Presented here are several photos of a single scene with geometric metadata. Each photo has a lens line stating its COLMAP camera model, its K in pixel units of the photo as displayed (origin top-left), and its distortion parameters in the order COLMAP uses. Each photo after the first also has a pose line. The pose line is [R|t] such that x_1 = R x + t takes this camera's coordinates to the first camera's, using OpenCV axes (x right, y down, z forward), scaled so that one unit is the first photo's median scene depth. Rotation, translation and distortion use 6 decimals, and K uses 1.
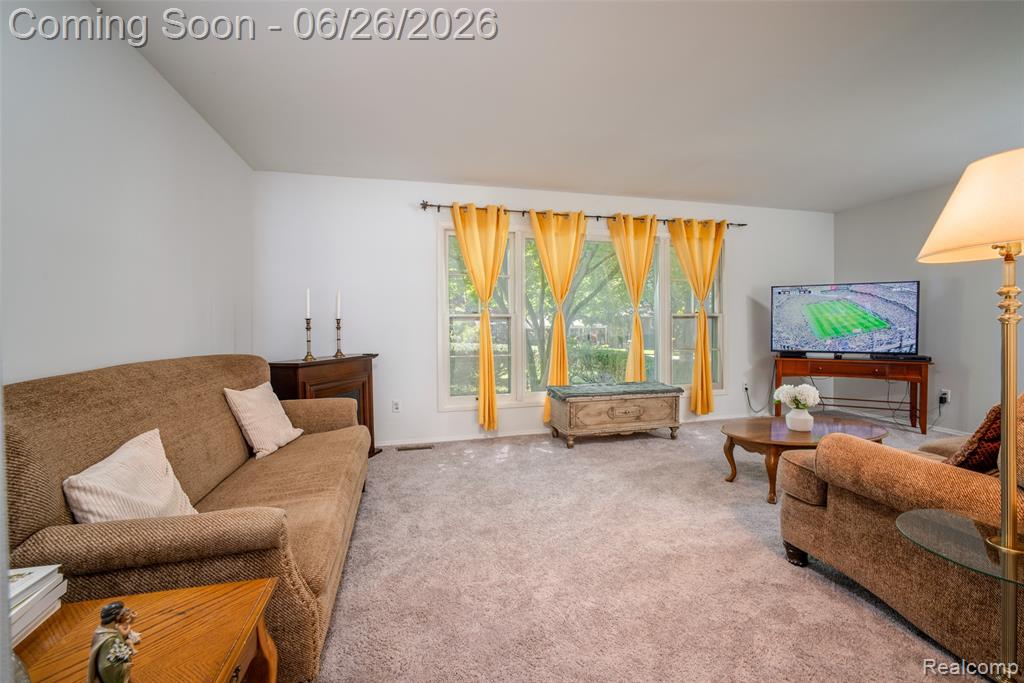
lens RADIAL K [[436.3, 0, 510.4], [0, 436.3, 335.6], [0, 0, 1]] dist [-0.002754, 0.000242]
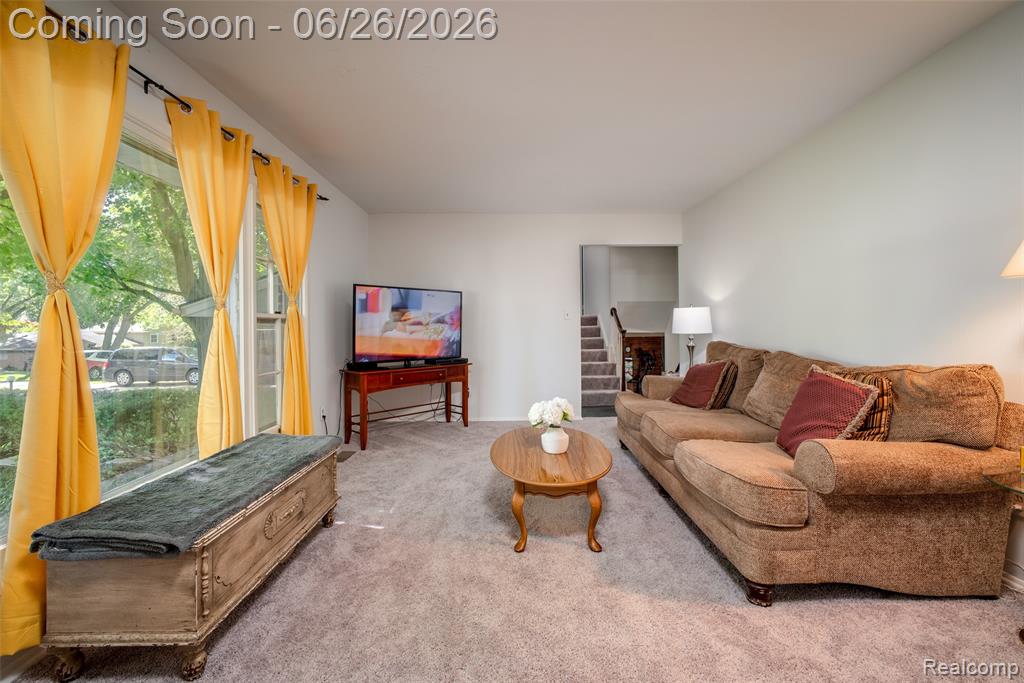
lens RADIAL K [[436.3, 0, 514.6], [0, 436.3, 325.7], [0, 0, 1]] dist [-0.002754, 0.000242]
pose [[0.218607, 0.011095, 0.975750, -0.134956], [0.032946, 0.999281, -0.018743, -0.011905], [-0.975257, 0.036245, 0.218085, 0.564283]]
